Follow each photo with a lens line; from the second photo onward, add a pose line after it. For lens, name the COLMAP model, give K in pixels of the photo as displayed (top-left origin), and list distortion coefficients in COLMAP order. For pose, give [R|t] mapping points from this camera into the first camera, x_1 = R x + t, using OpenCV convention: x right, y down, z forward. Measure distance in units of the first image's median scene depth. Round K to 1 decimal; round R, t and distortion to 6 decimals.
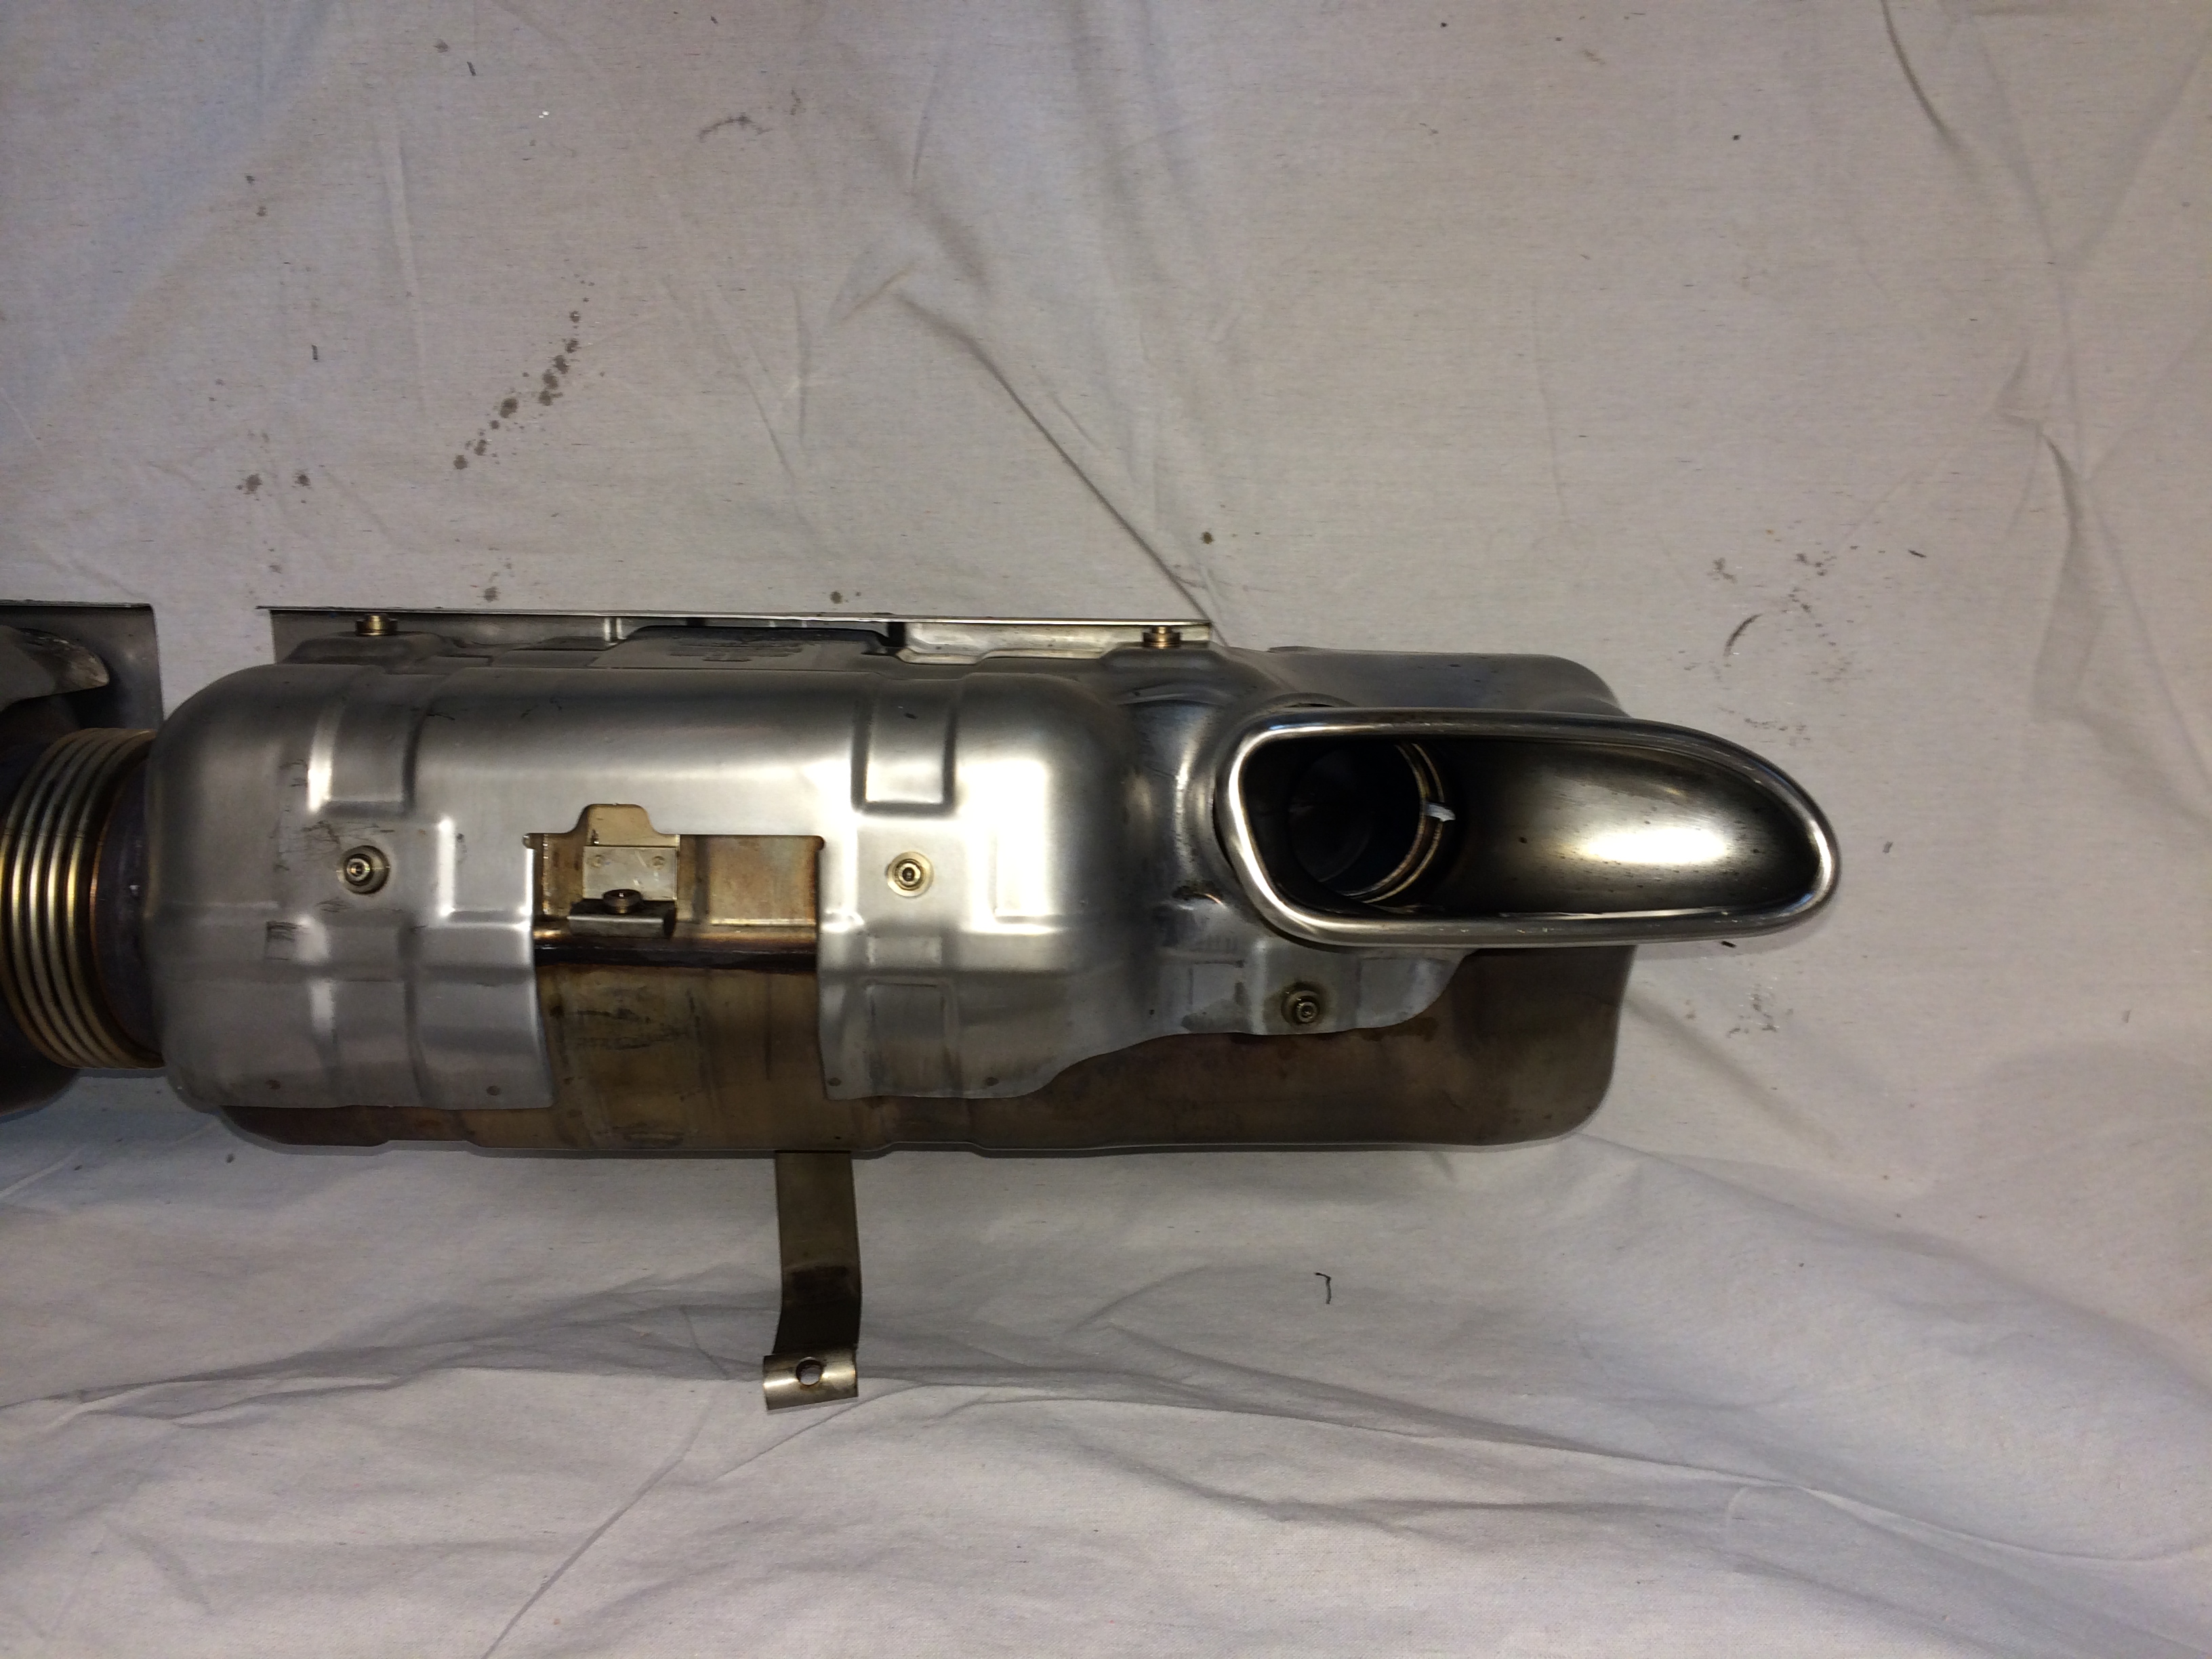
lens RADIAL K [[1934.4, 0, 1112.4], [0, 1934.4, 842.0], [0, 0, 1]] dist [0.077035, -0.098266]
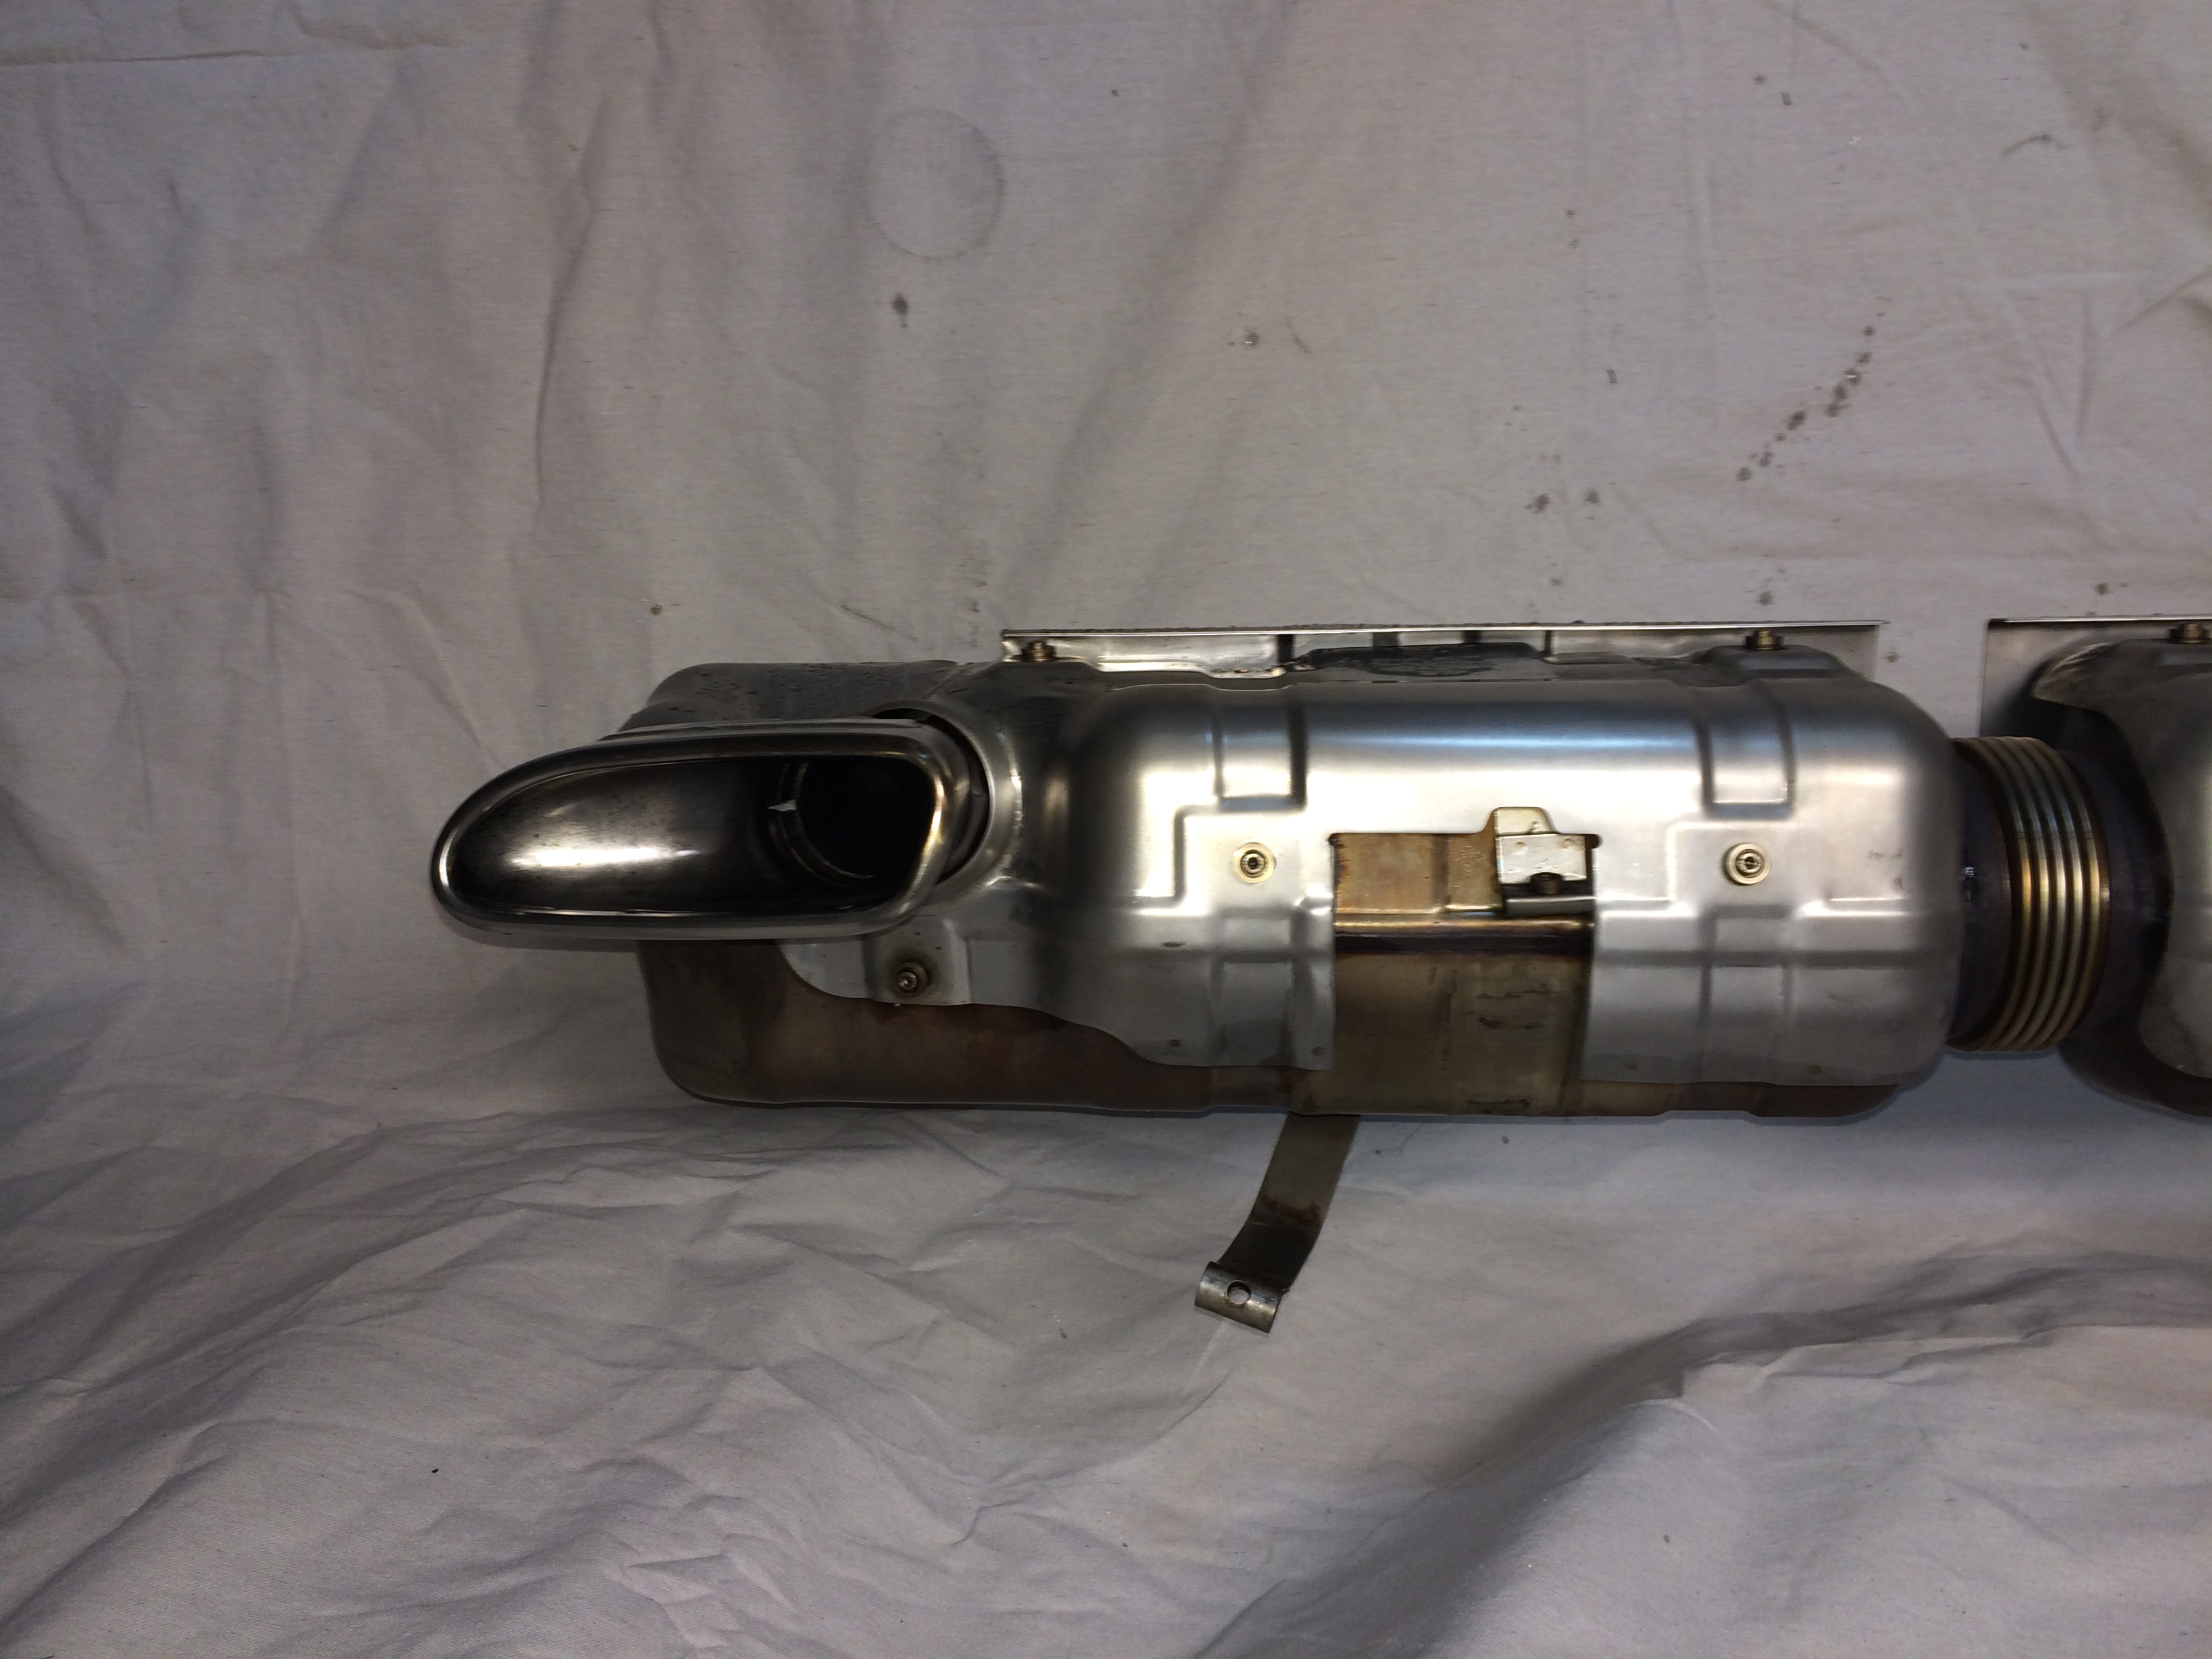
lens RADIAL K [[1934.4, 0, 1111.8], [0, 1934.4, 844.9], [0, 0, 1]] dist [0.077035, -0.098266]
pose [[0.999425, -0.031661, 0.012163, -0.700806], [0.031499, 0.999415, 0.013314, -0.019834], [-0.012578, -0.012923, 0.999837, -0.050747]]
